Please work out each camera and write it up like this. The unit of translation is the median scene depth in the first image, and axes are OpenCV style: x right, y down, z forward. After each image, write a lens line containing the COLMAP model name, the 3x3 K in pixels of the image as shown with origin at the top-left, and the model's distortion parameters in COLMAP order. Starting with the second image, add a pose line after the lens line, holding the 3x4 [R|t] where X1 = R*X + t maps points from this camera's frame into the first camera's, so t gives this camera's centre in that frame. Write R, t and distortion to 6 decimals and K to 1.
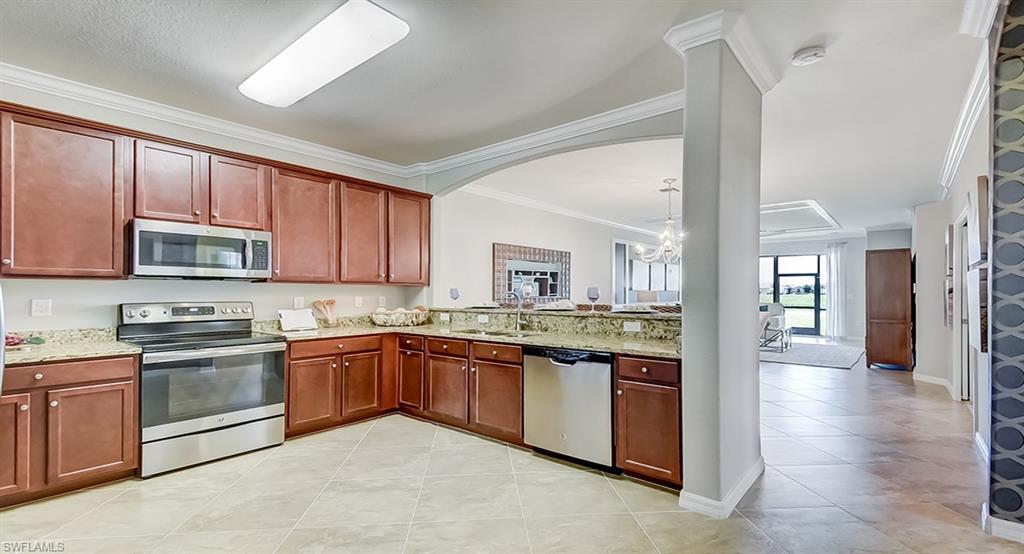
lens RADIAL K [[445.3, 0, 507.8], [0, 445.3, 293.1], [0, 0, 1]] dist [0.015545, -0.004841]
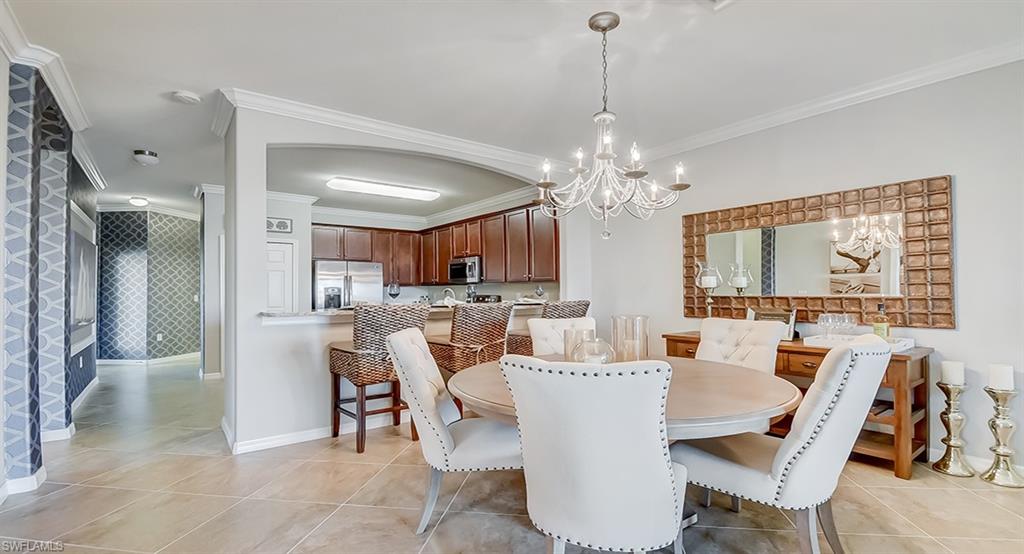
lens RADIAL K [[445.3, 0, 507.9], [0, 445.3, 283.2], [0, 0, 1]] dist [0.015545, -0.004841]
pose [[-0.210159, -0.018753, -0.977487, 1.112151], [0.004335, 0.999788, -0.020113, 0.007701], [0.977658, -0.008464, -0.210034, 1.403646]]
